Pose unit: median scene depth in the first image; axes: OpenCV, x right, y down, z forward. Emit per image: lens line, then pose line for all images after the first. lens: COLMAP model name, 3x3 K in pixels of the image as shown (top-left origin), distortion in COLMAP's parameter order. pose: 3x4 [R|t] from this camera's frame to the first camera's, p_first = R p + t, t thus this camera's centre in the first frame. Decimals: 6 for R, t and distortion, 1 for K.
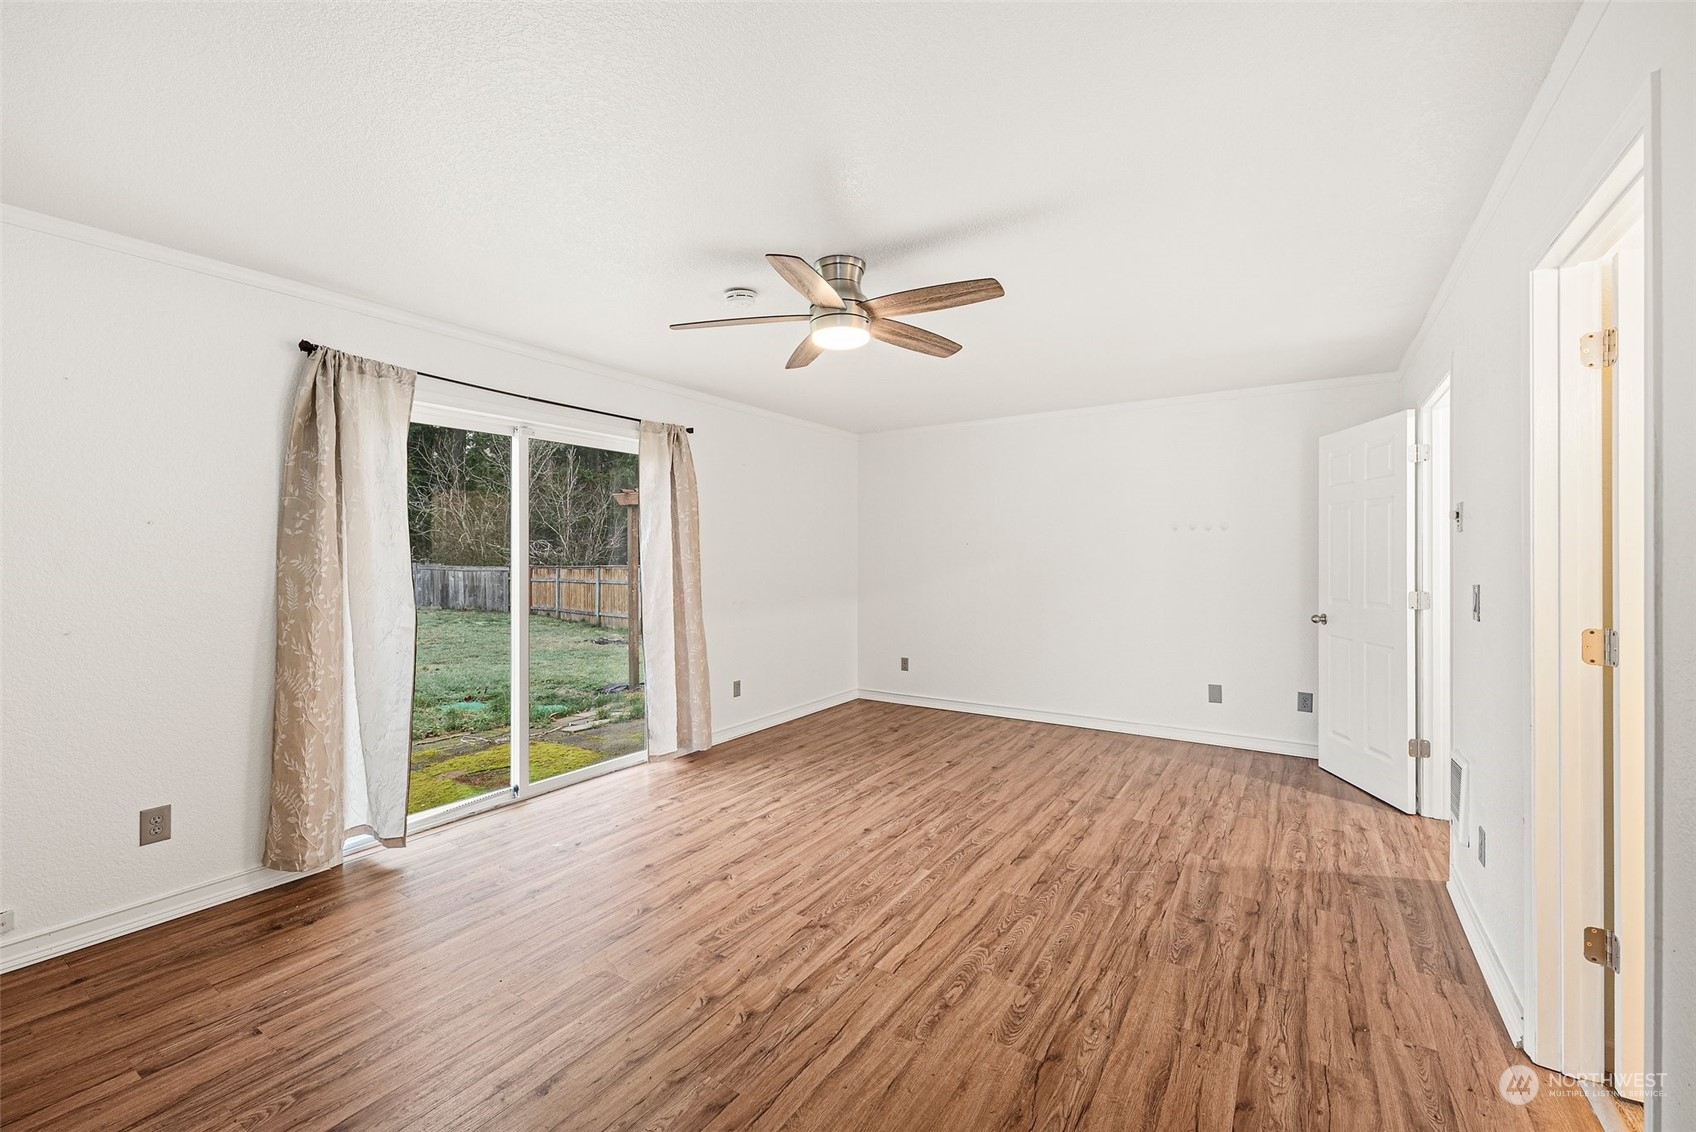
lens RADIAL K [[691.9, 0, 847.5], [0, 691.9, 557.3], [0, 0, 1]] dist [0.001800, 0.000084]
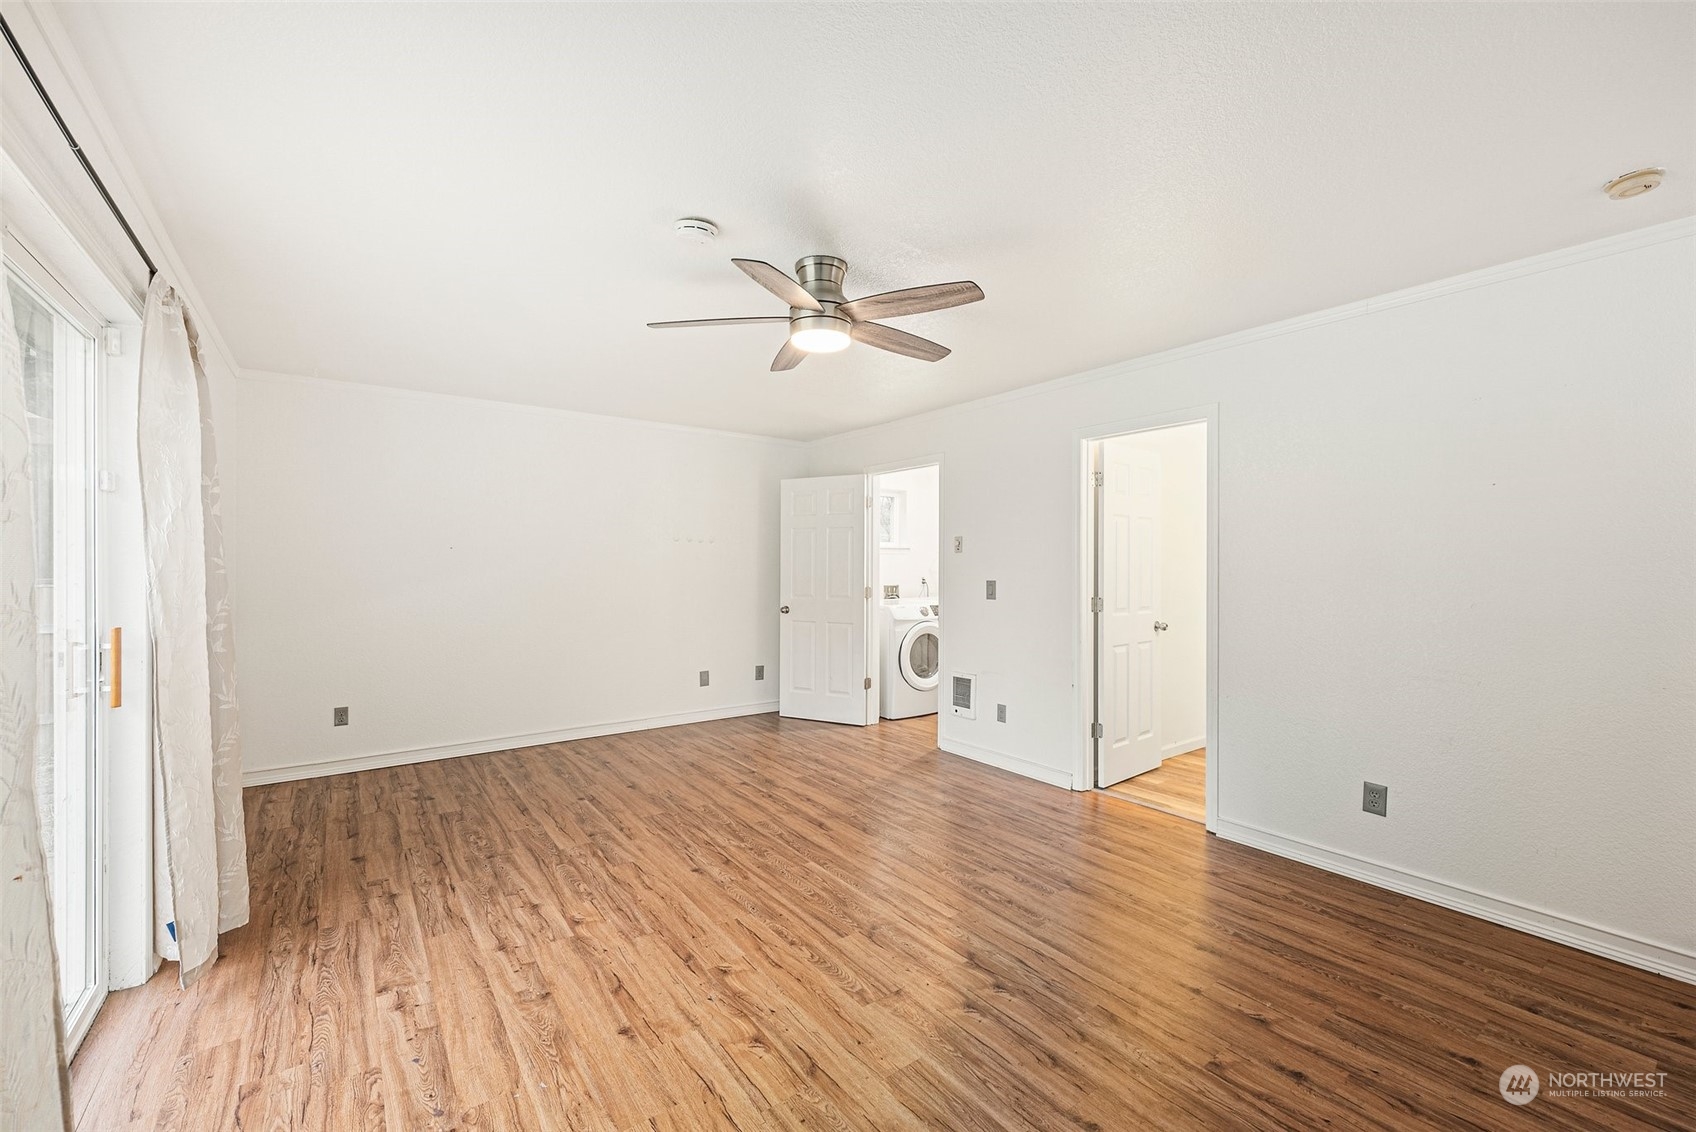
lens RADIAL K [[688.1, 0, 851.1], [0, 688.1, 572.7], [0, 0, 1]] dist [0.004666, -0.000158]
pose [[0.341640, -0.007561, 0.939800, -0.749905], [-0.003194, 0.999953, 0.009206, 0.000304], [-0.939825, -0.006146, 0.341600, 0.518088]]
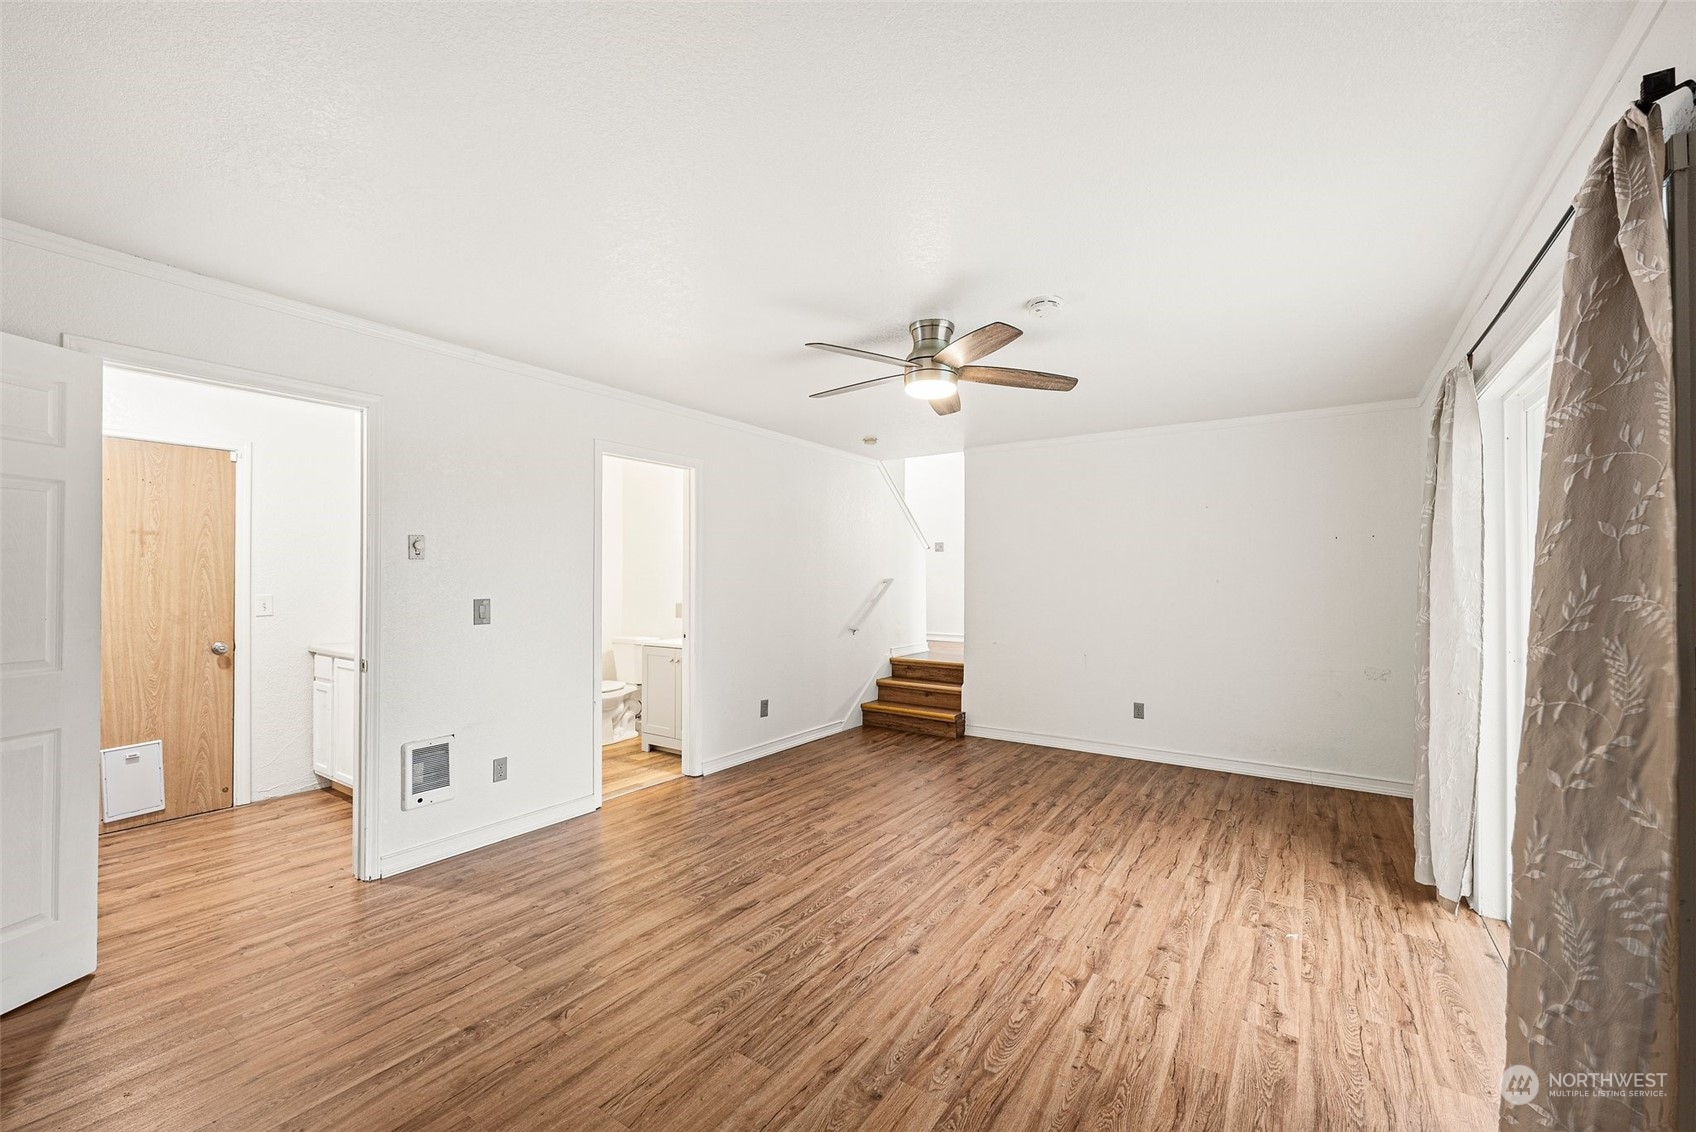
lens RADIAL K [[688.1, 0, 851.1], [0, 688.1, 572.7], [0, 0, 1]] dist [0.004666, -0.000158]
pose [[-0.999959, -0.001910, 0.008869, 0.091778], [-0.001977, 0.999970, -0.007541, -0.004867], [-0.008854, -0.007558, -0.999932, 1.769171]]
